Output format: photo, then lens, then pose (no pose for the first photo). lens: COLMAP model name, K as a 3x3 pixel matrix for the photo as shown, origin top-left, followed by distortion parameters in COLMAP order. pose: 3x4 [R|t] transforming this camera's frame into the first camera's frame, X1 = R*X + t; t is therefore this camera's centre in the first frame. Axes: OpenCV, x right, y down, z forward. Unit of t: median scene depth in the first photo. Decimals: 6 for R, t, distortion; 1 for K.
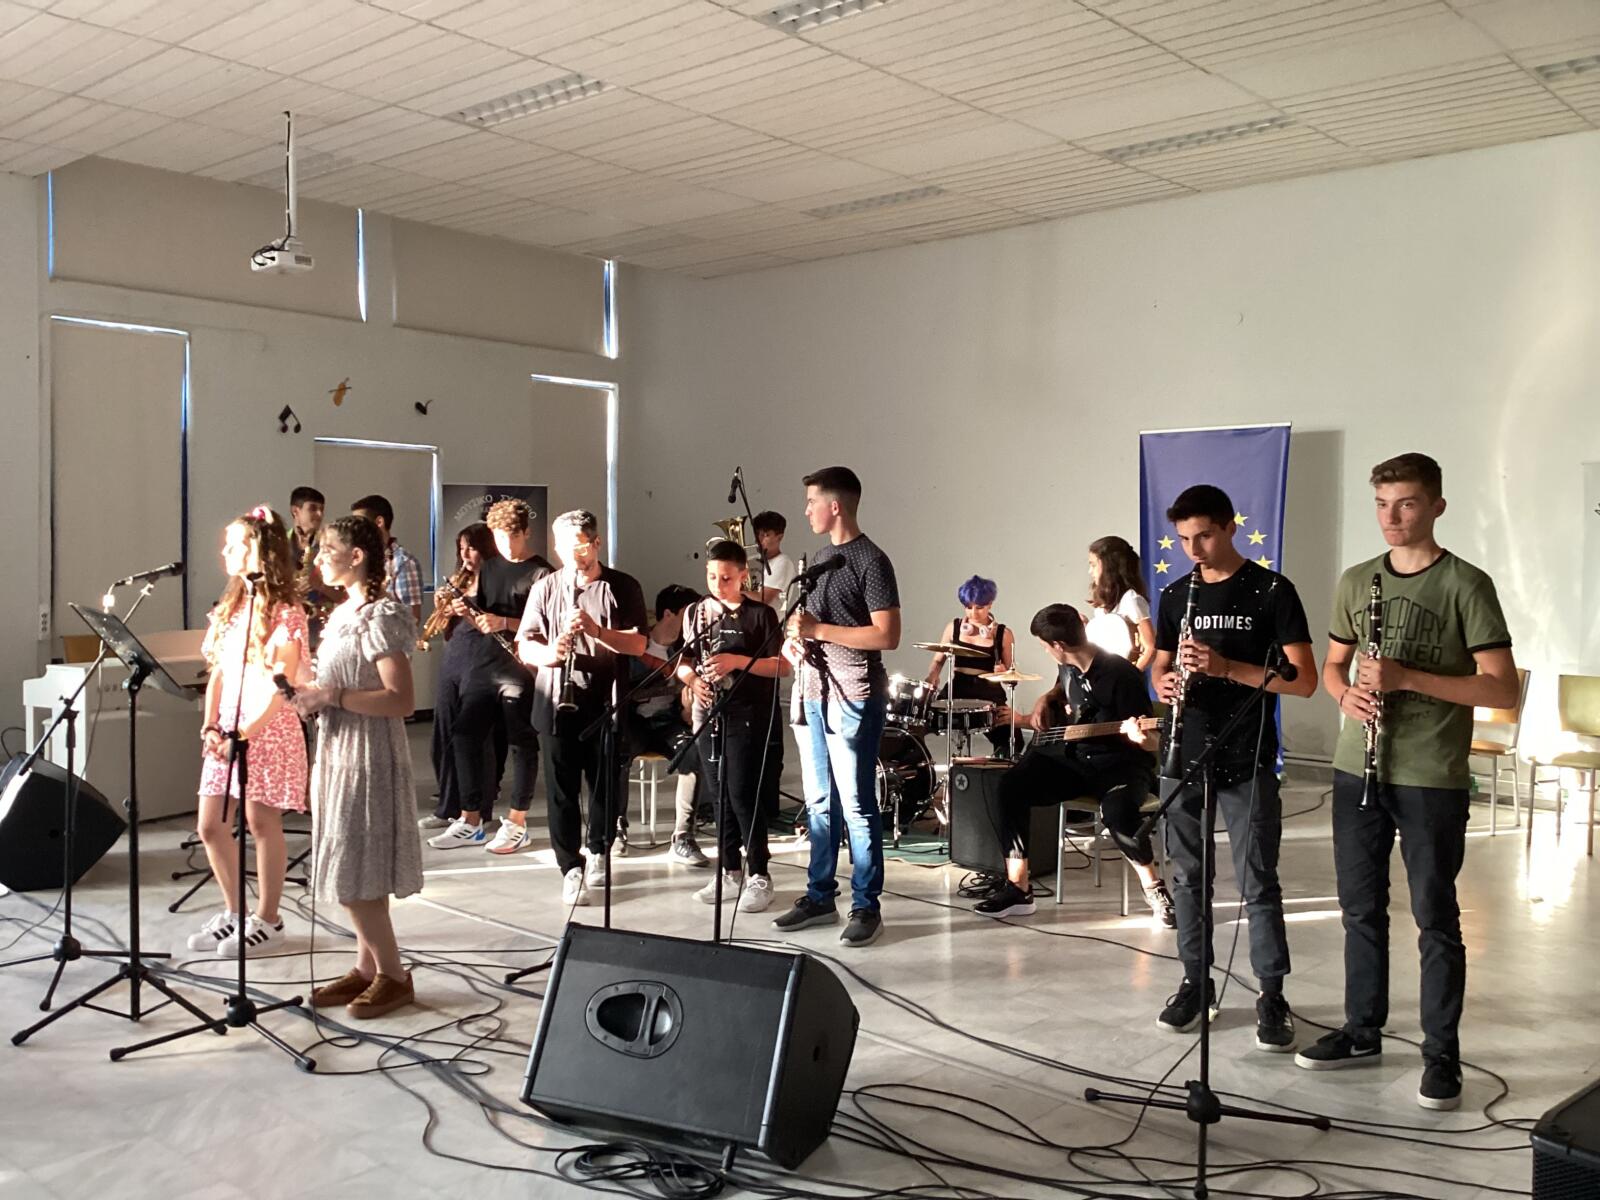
lens RADIAL K [[1425.9, 0, 800.0], [0, 1425.9, 600.0], [0, 0, 1]] dist [0.093383, -0.153126]
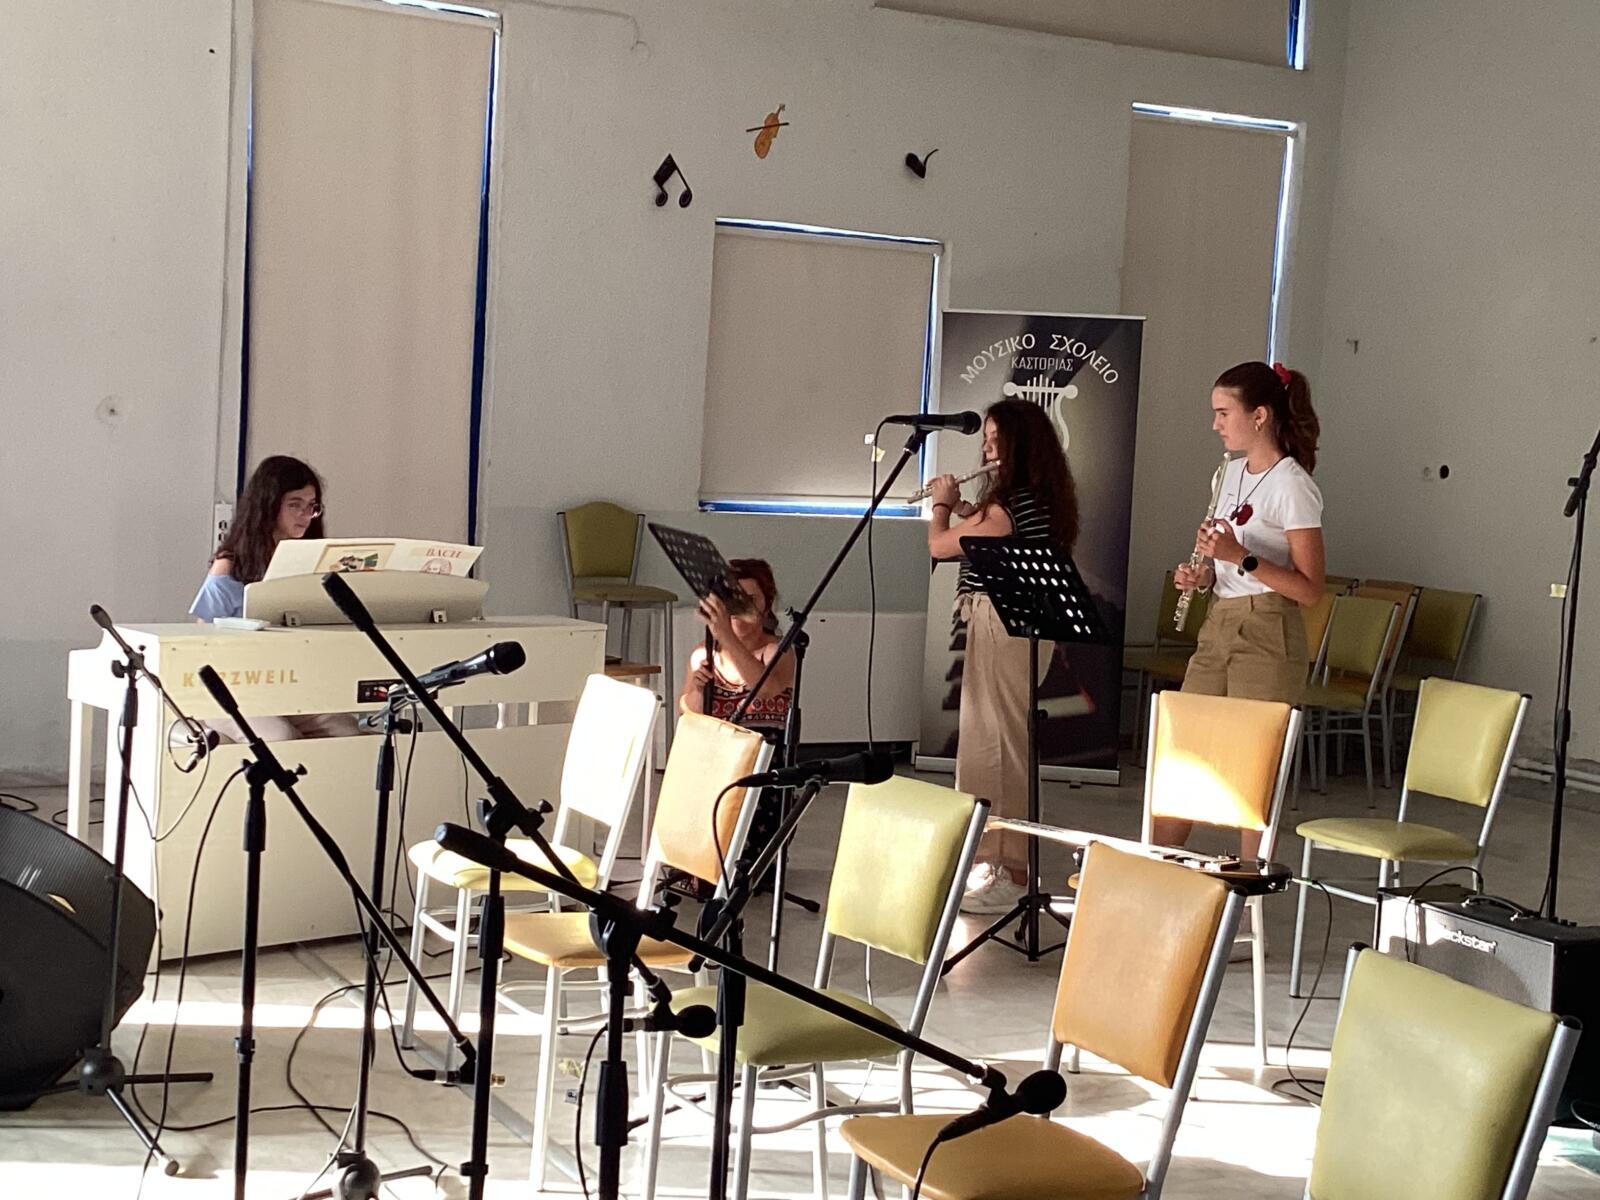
lens RADIAL K [[2306.9, 0, 800.0], [0, 2306.9, 600.0], [0, 0, 1]] dist [-0.016555, 1.014113]
pose [[0.941010, 0.063784, -0.332313, -0.046893], [-0.055107, 0.997850, 0.035480, -0.010875], [0.333862, -0.015074, 0.942502, 0.608086]]
